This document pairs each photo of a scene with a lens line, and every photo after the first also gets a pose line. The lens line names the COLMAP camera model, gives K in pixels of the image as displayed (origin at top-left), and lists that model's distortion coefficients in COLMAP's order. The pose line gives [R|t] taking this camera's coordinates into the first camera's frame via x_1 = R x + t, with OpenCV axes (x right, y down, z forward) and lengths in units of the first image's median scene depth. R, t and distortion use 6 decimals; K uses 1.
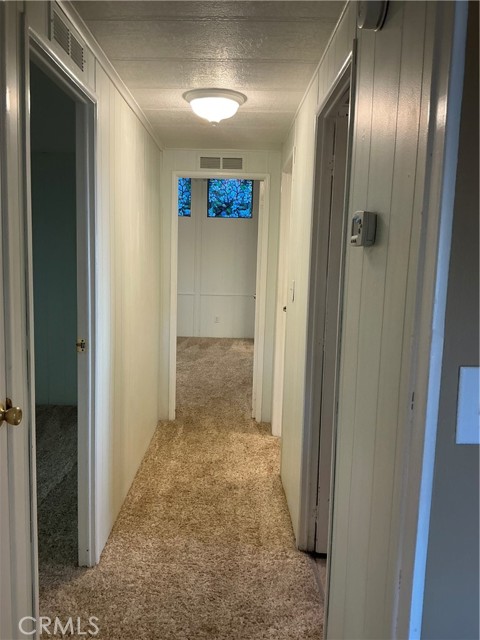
lens RADIAL K [[529.6, 0, 240.5], [0, 529.6, 321.6], [0, 0, 1]] dist [0.076230, -0.147288]
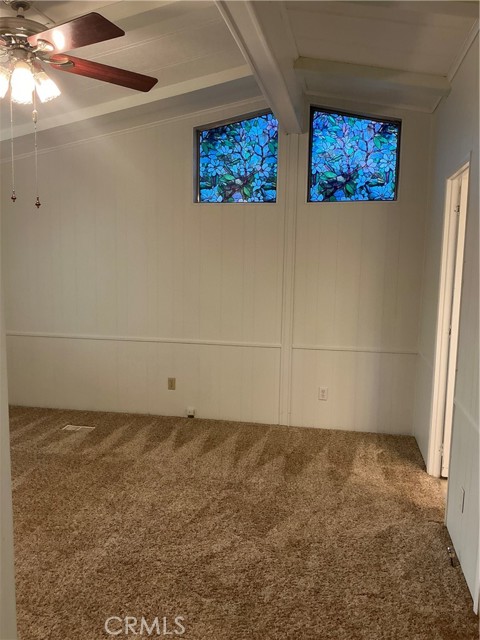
lens RADIAL K [[529.6, 0, 237.9], [0, 529.6, 321.2], [0, 0, 1]] dist [0.076230, -0.147288]
pose [[0.976792, 0.012542, -0.213824, -0.015739], [-0.017551, 0.999614, -0.021543, -0.066630], [0.213471, 0.024796, 0.976635, 0.473839]]
